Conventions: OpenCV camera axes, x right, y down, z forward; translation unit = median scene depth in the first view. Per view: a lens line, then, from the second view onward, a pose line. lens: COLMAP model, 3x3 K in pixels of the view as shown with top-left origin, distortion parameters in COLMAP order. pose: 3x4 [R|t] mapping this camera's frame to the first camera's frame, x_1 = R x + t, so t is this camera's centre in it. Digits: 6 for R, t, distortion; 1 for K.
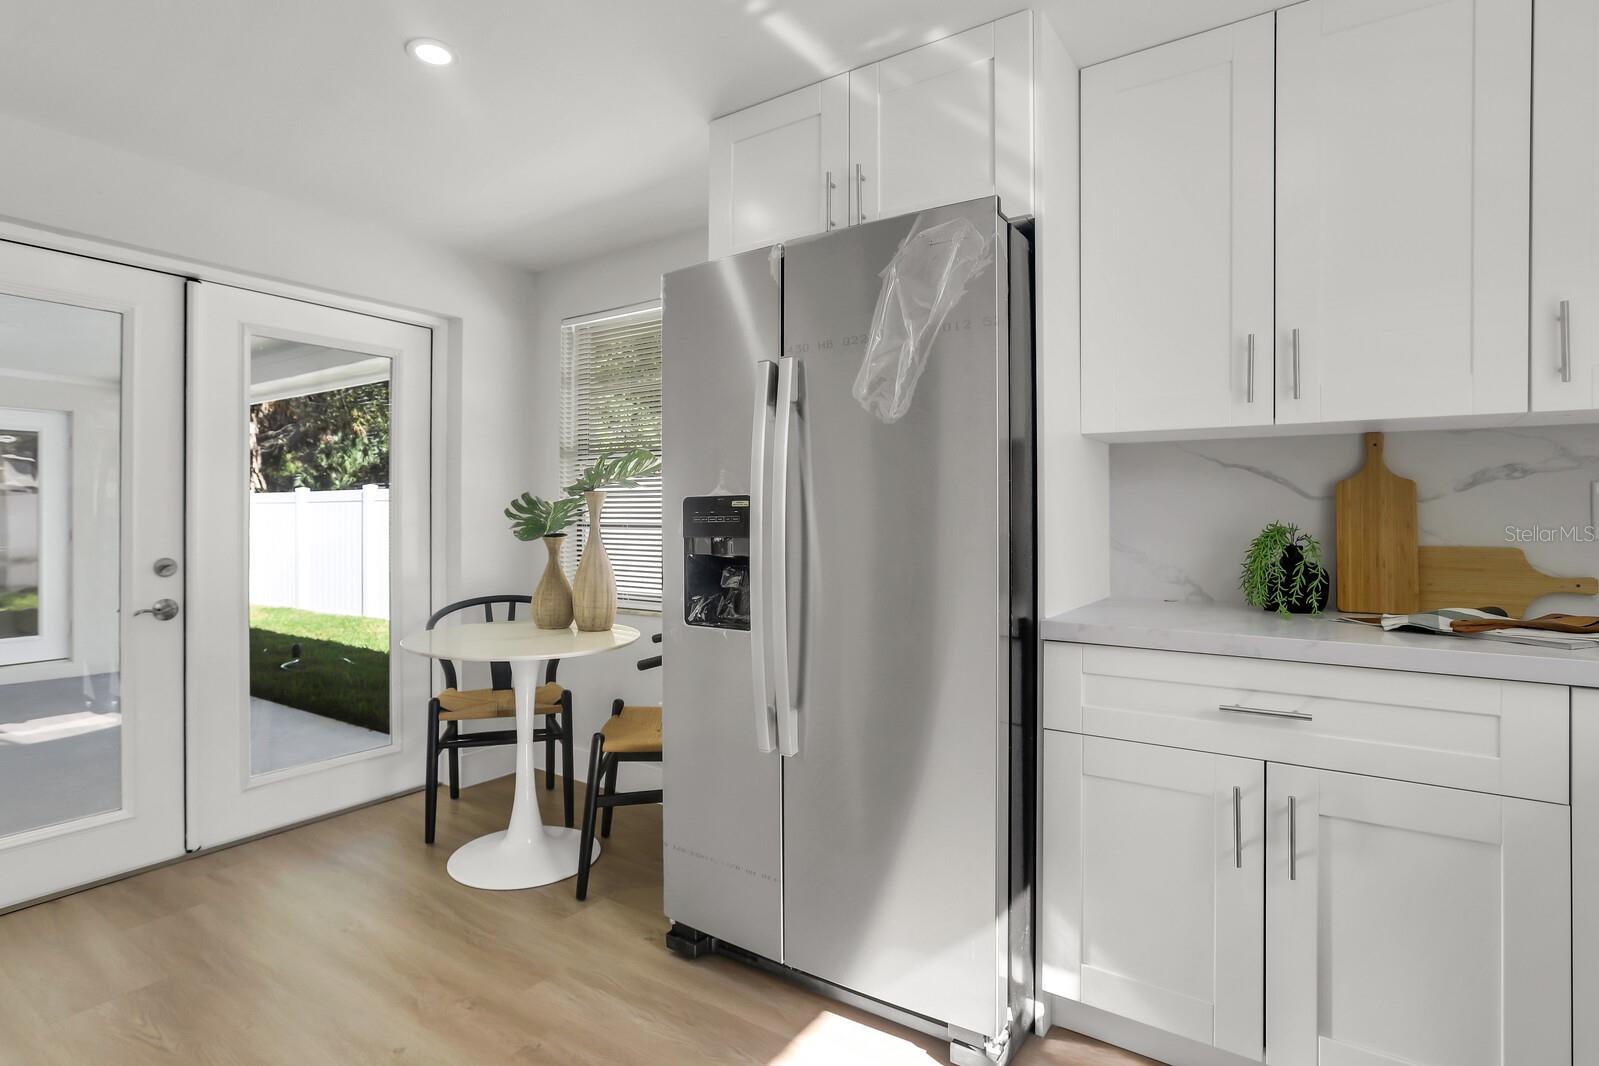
lens RADIAL K [[806.4, 0, 776.6], [0, 806.4, 513.2], [0, 0, 1]] dist [-0.013902, 0.000586]
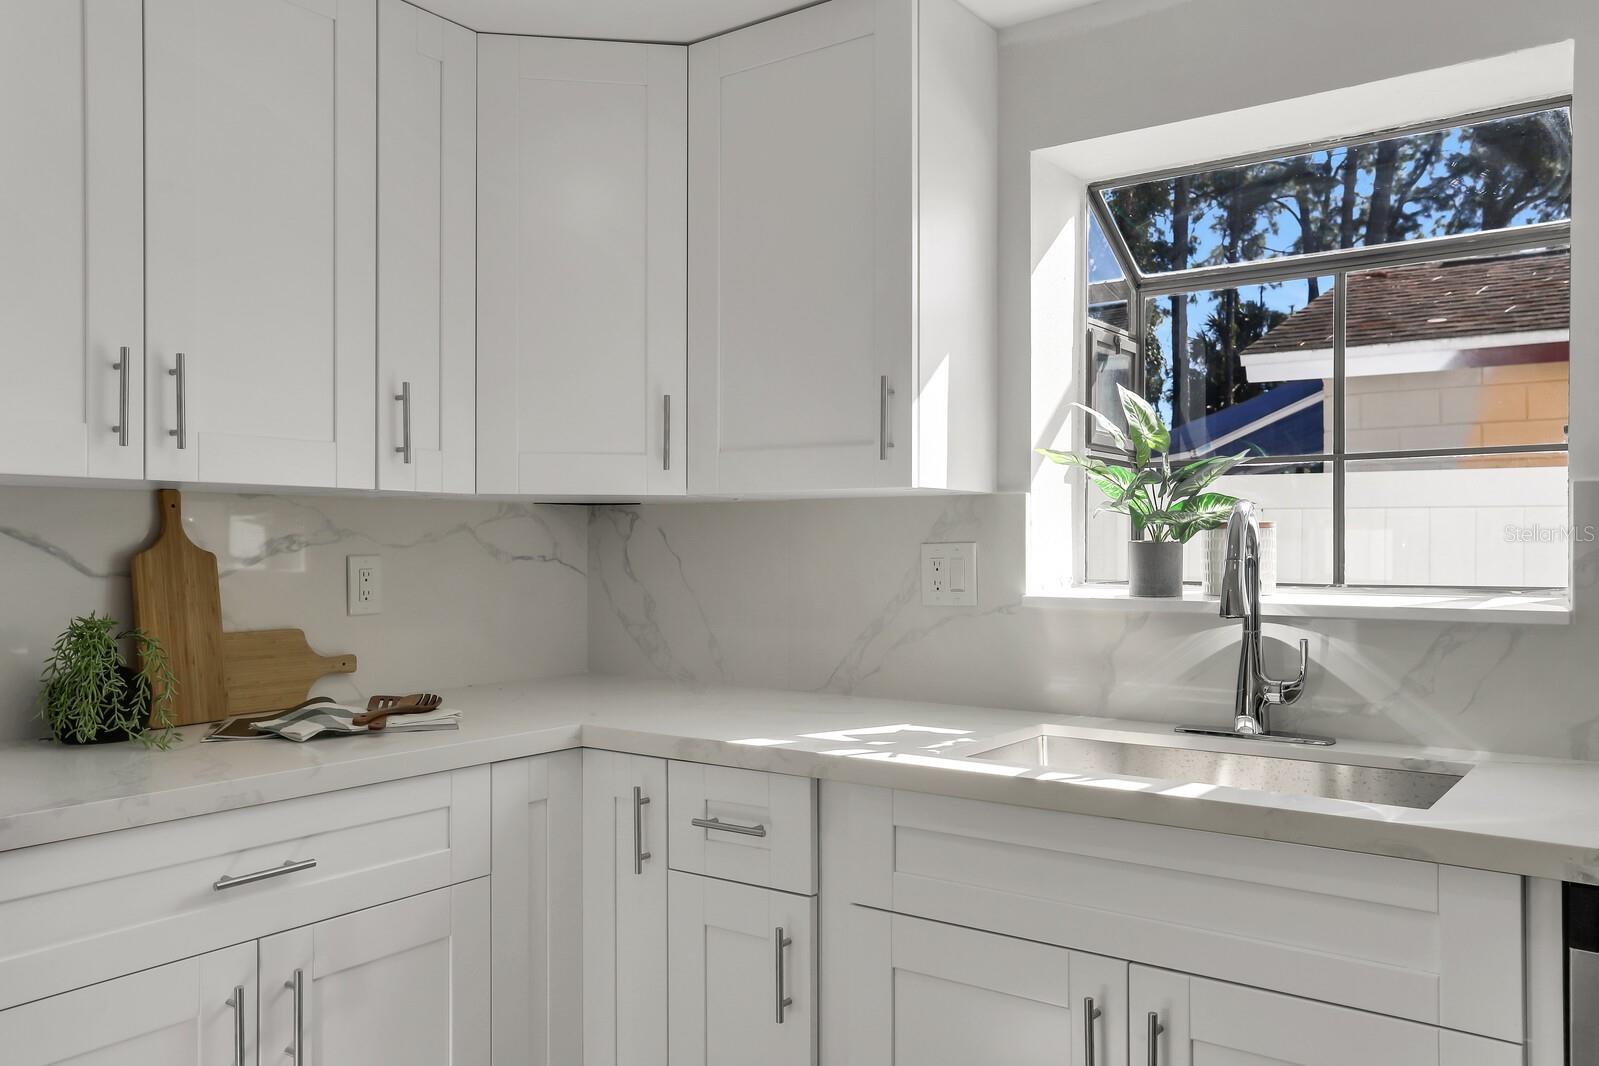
lens RADIAL K [[1260.0, 0, 801.7], [0, 1260.0, 556.3], [0, 0, 1]] dist [0.007620, 0.005602]
pose [[0.020411, -0.015656, 0.999669, -0.456422], [-0.005422, 0.999861, 0.015769, -0.059657], [-0.999777, -0.005742, 0.020324, 0.369377]]
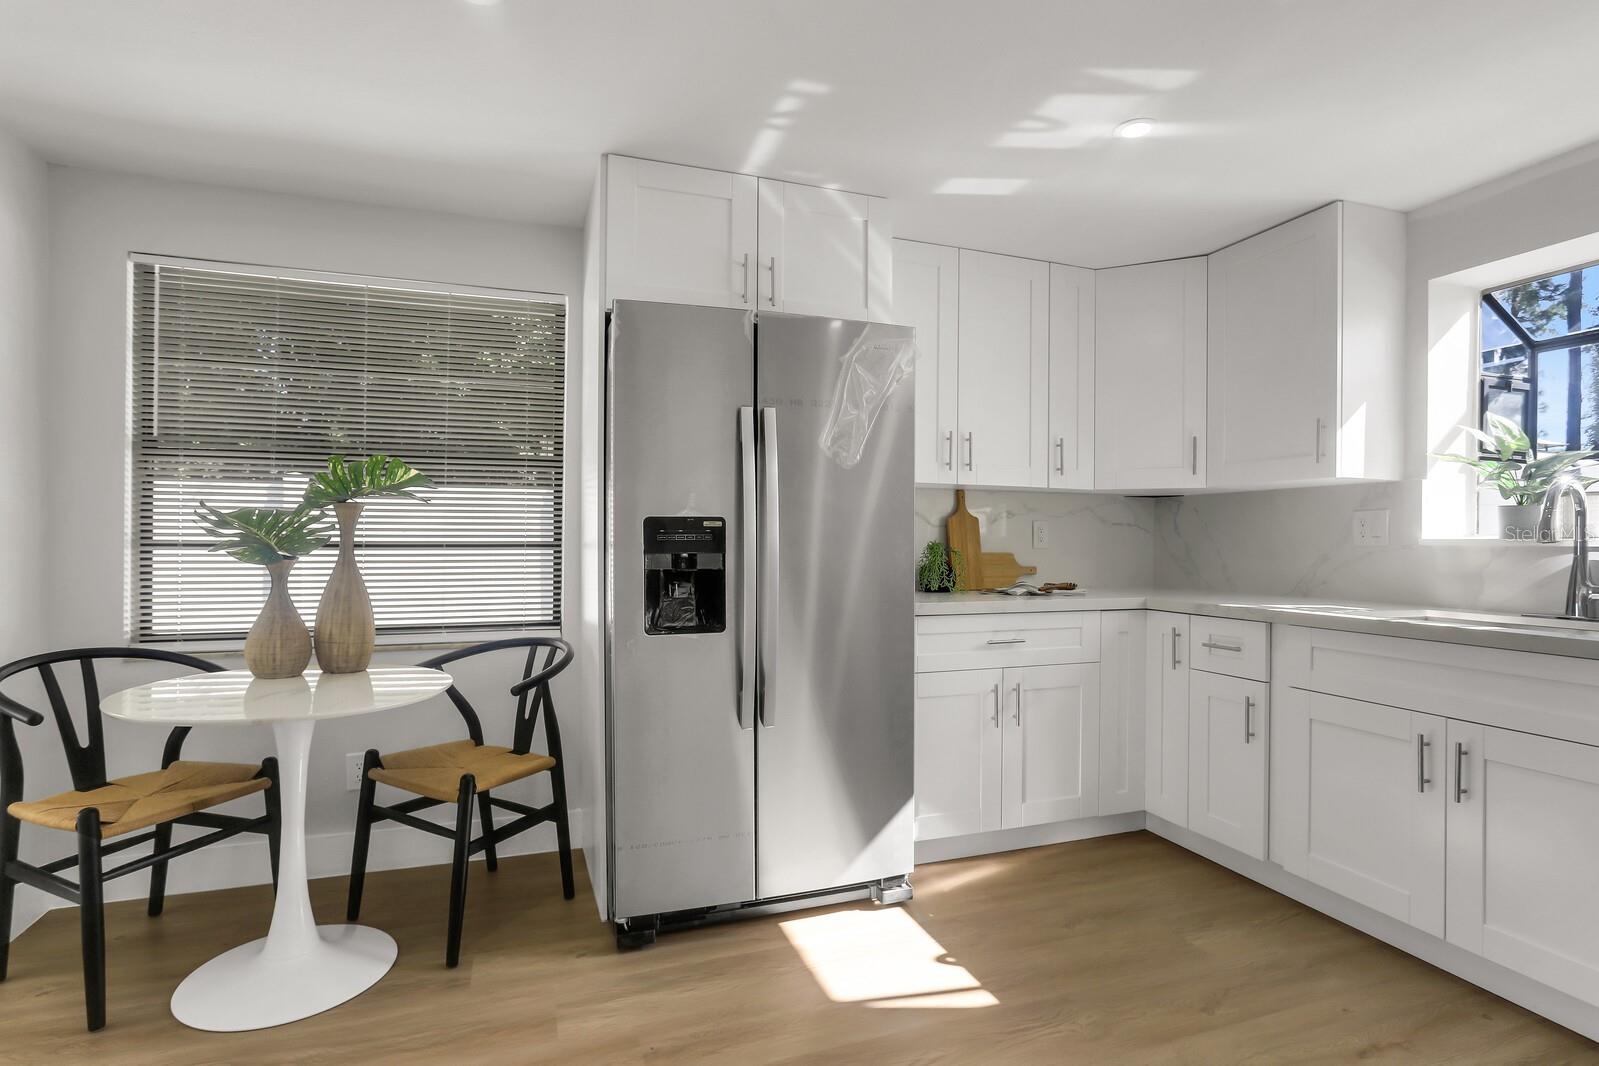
lens RADIAL K [[810.4, 0, 796.1], [0, 810.4, 538.2], [0, 0, 1]] dist [-0.037702, 0.024140]
pose [[0.582959, 0.002095, 0.812499, -0.957855], [-0.008382, 0.999959, 0.003436, 0.004007], [-0.812458, -0.008813, 0.582953, 0.237939]]
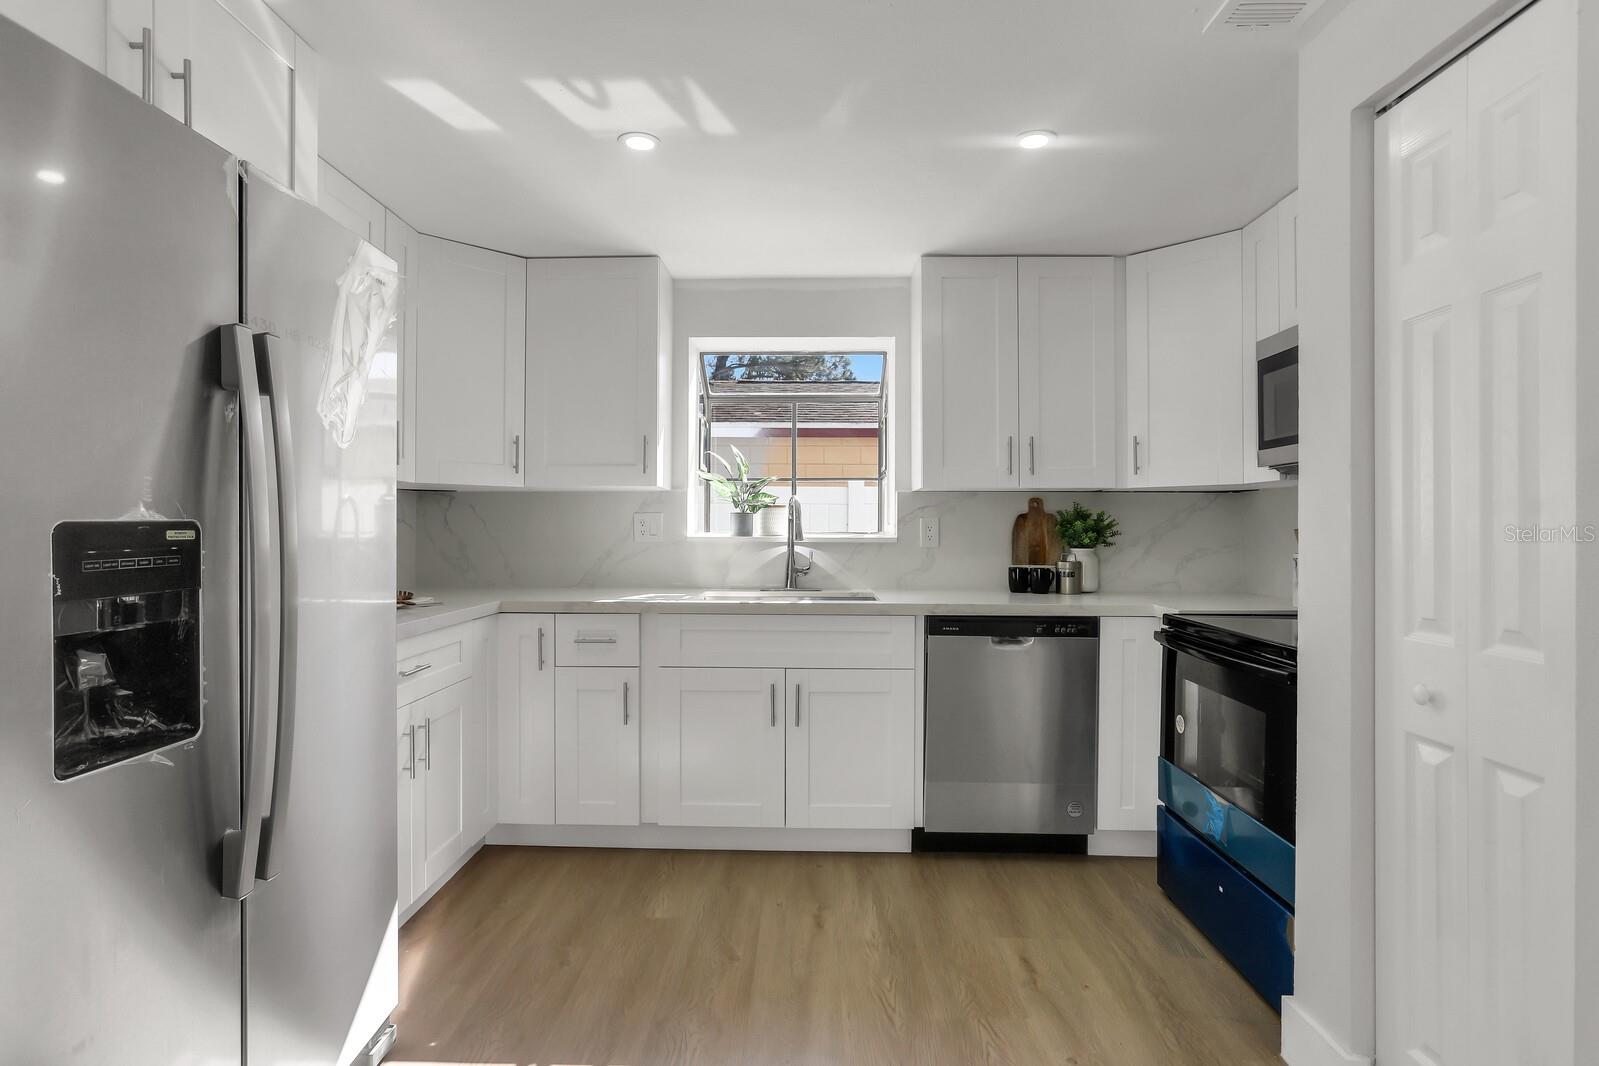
lens RADIAL K [[812.1, 0, 803.6], [0, 812.1, 526.9], [0, 0, 1]] dist [-0.014525, 0.000080]
pose [[-0.562398, -0.003975, 0.826857, -0.849350], [-0.008823, 0.999960, -0.001194, -0.022442], [-0.826820, -0.007967, -0.562410, 0.995699]]
